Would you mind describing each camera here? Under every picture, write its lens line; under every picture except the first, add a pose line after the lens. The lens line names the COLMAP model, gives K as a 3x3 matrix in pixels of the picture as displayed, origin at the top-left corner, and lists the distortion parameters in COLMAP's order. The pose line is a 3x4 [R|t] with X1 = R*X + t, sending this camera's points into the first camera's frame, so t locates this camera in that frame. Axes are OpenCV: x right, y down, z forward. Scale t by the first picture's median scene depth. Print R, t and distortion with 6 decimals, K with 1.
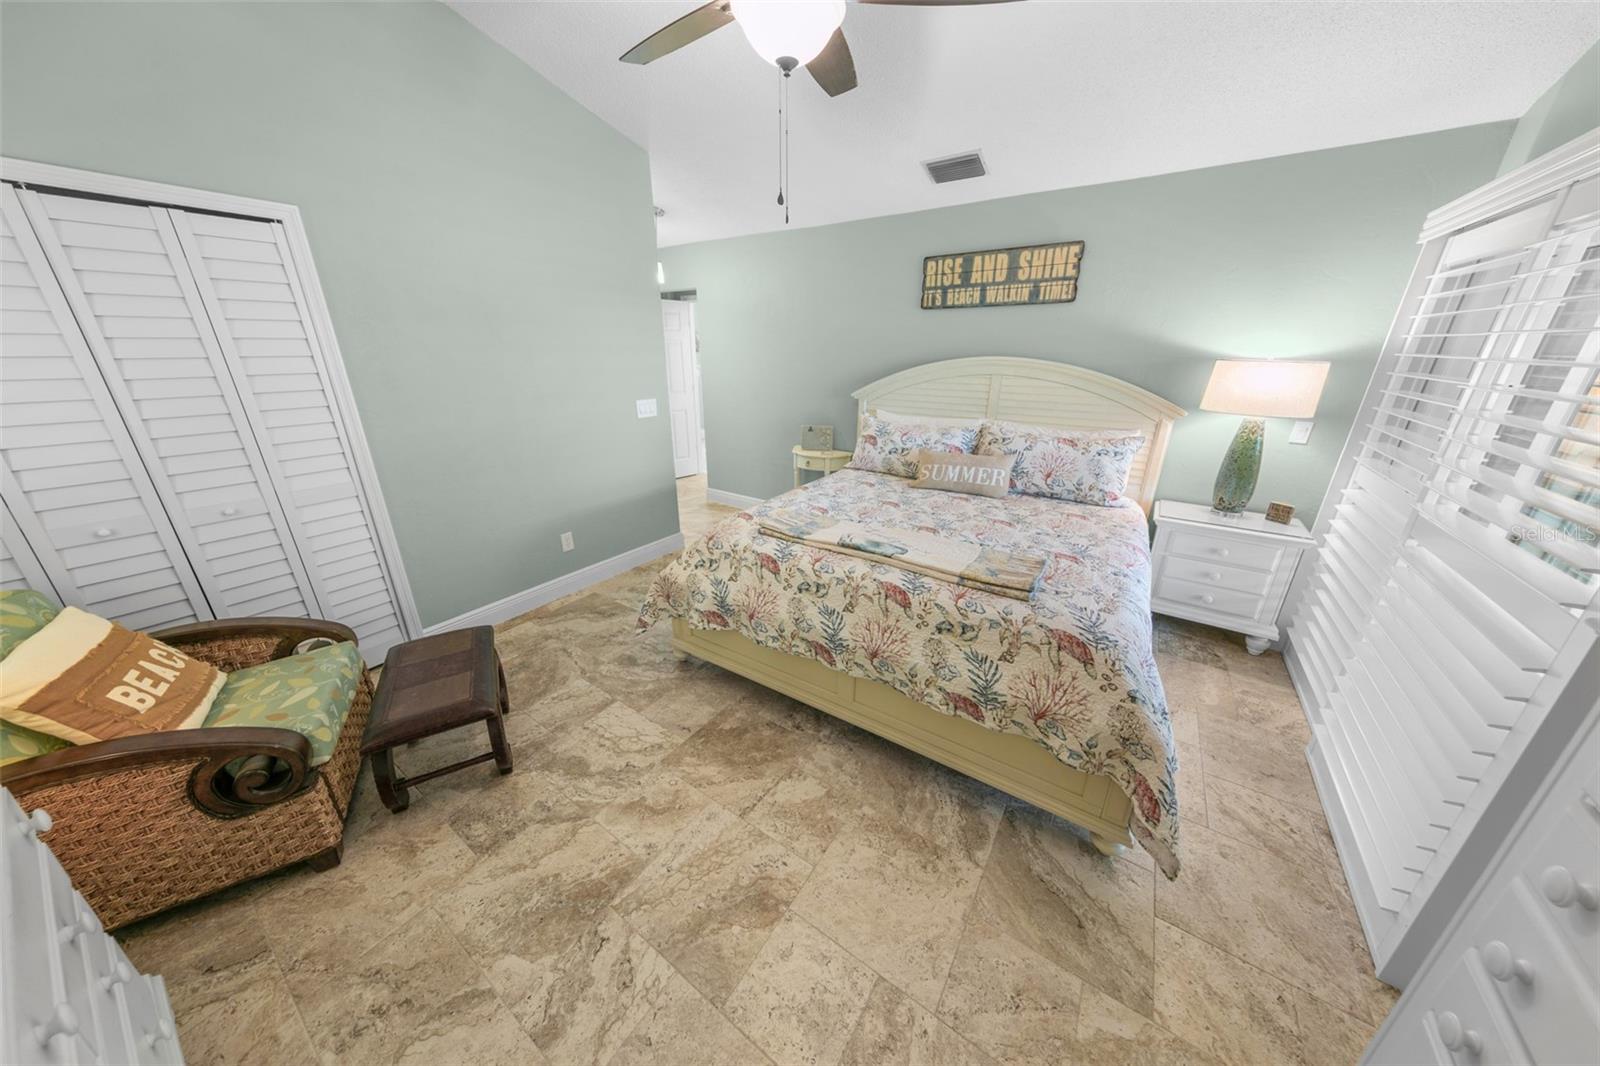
lens RADIAL K [[502.5, 0, 796.1], [0, 502.5, 530.3], [0, 0, 1]] dist [0.007060, 0.000010]
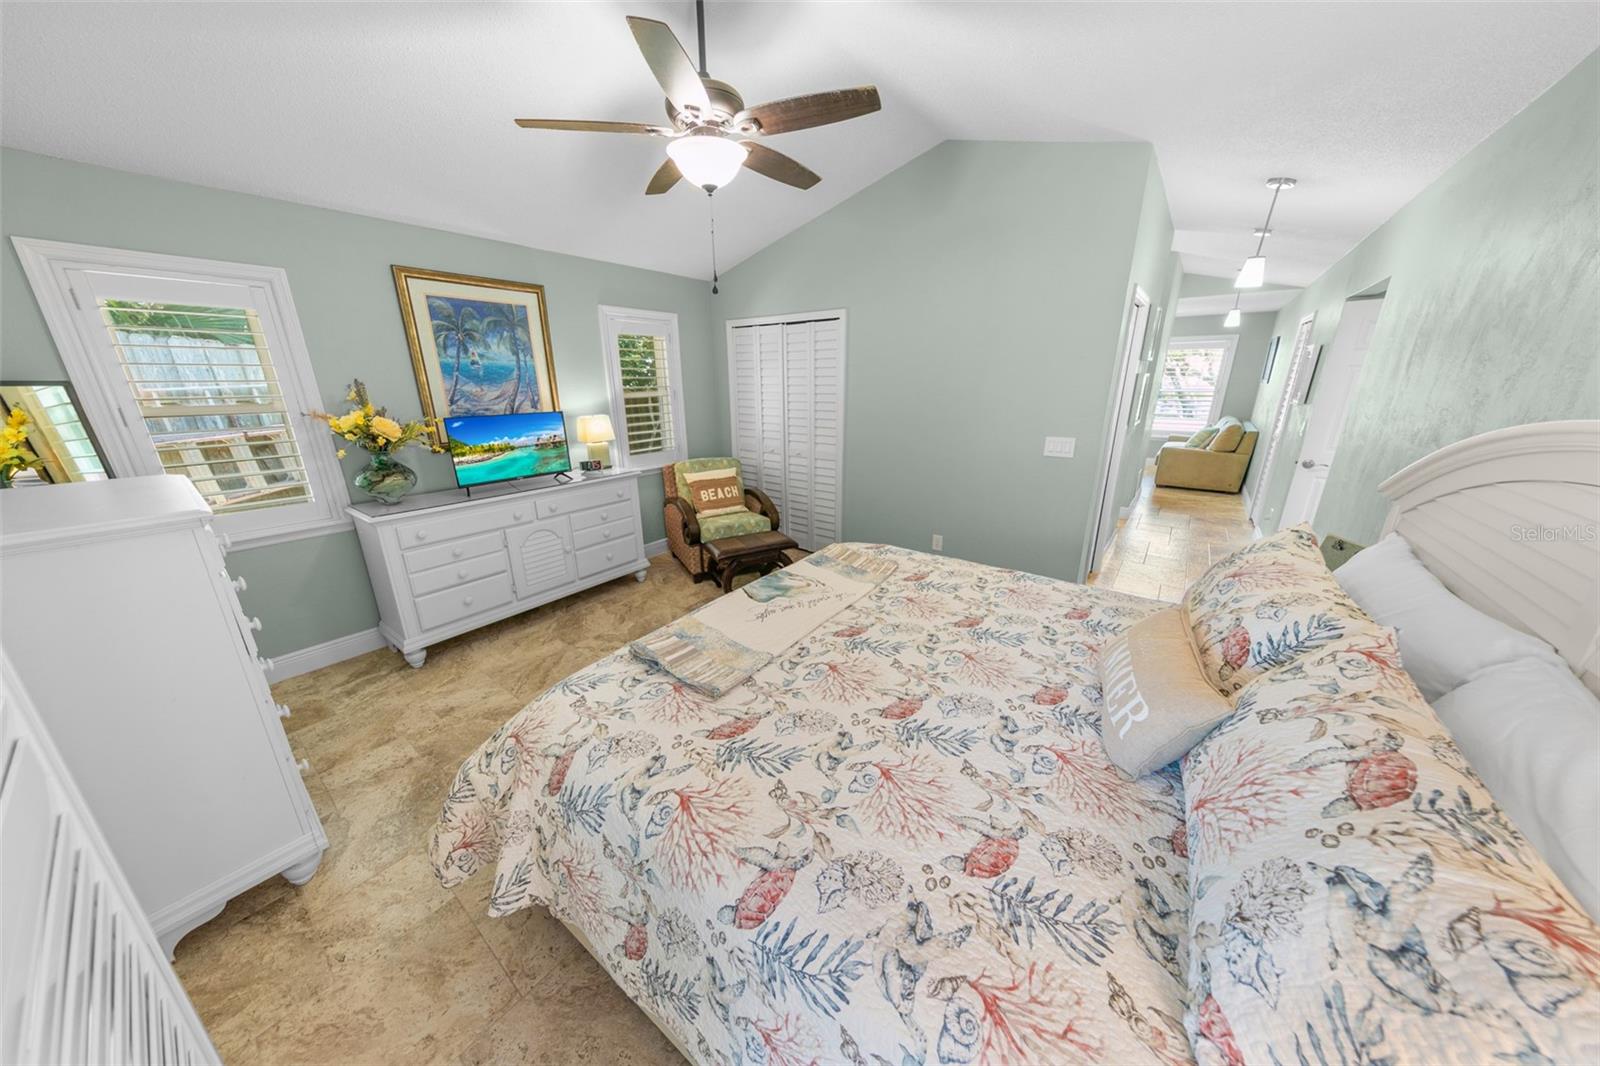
lens RADIAL K [[502.5, 0, 796.1], [0, 502.5, 530.3], [0, 0, 1]] dist [0.007060, 0.000010]
pose [[-0.065745, 0.282500, -0.957012, 0.814360], [-0.344328, 0.893752, 0.287481, -0.273620], [0.936544, 0.348427, 0.038513, 0.773566]]
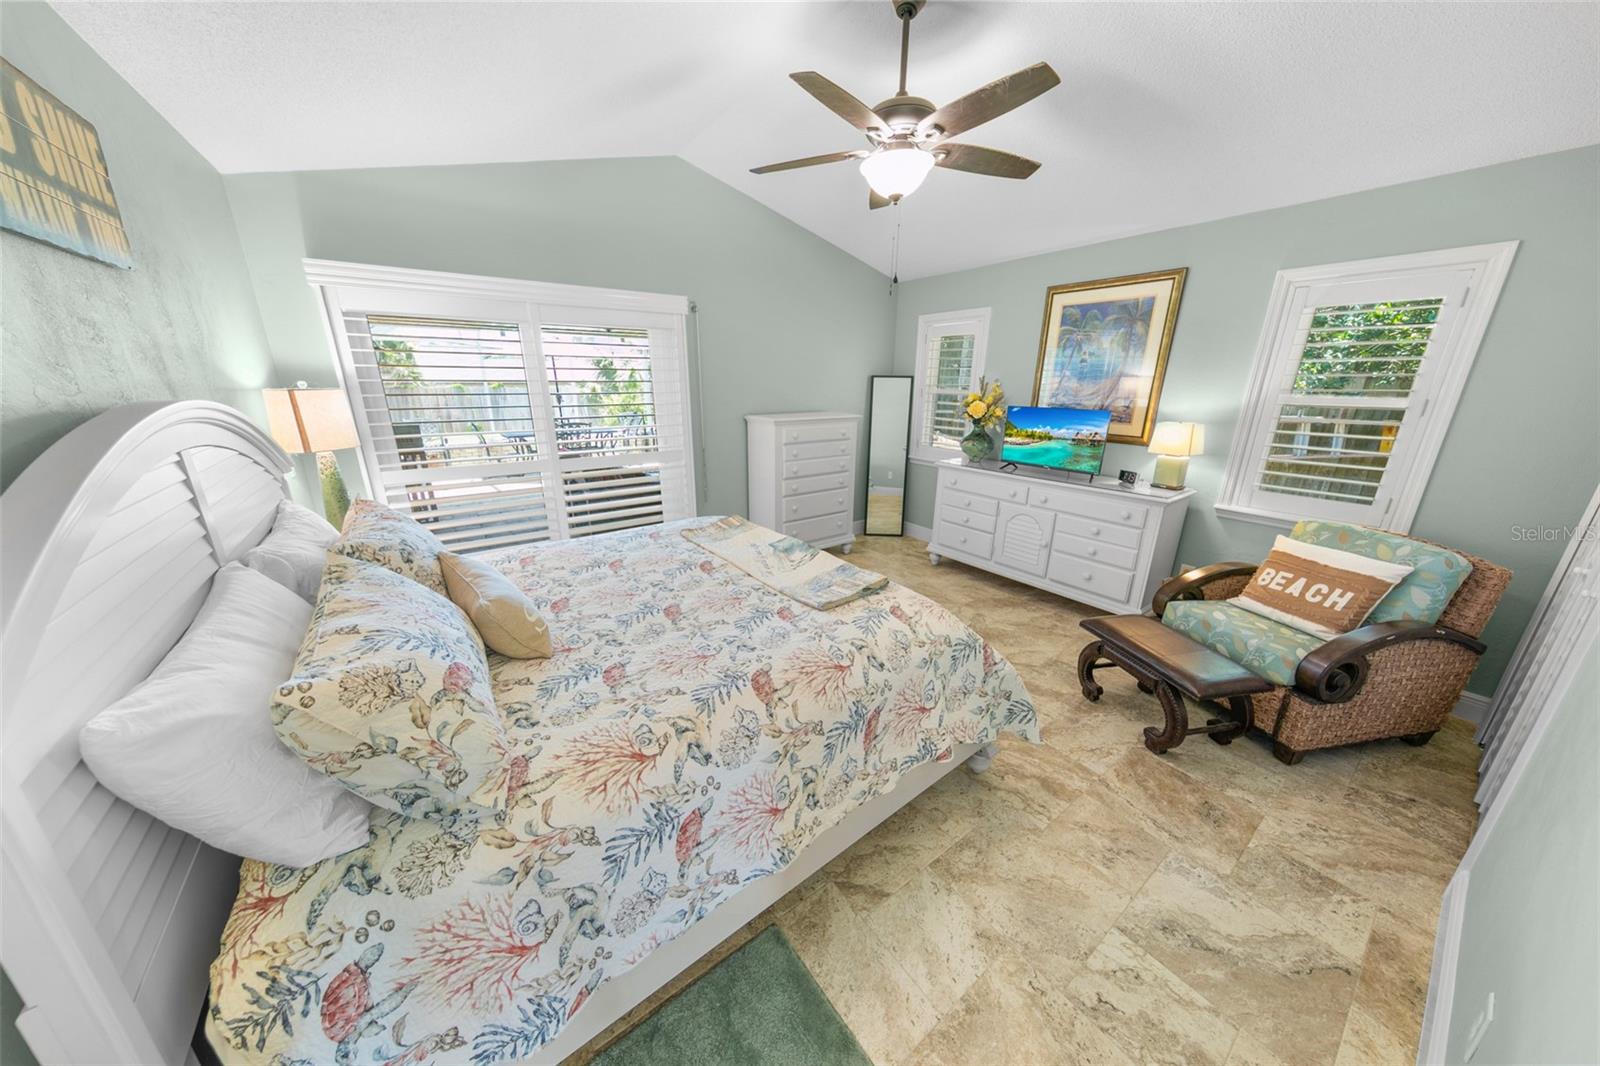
lens RADIAL K [[515.8, 0, 782.1], [0, 515.8, 539.4], [0, 0, 1]] dist [-0.020408, 0.000011]
pose [[-0.931408, -0.116267, 0.344909, -0.177463], [0.123659, 0.790162, 0.600294, -0.549333], [-0.342328, 0.601769, -0.721585, 1.473656]]
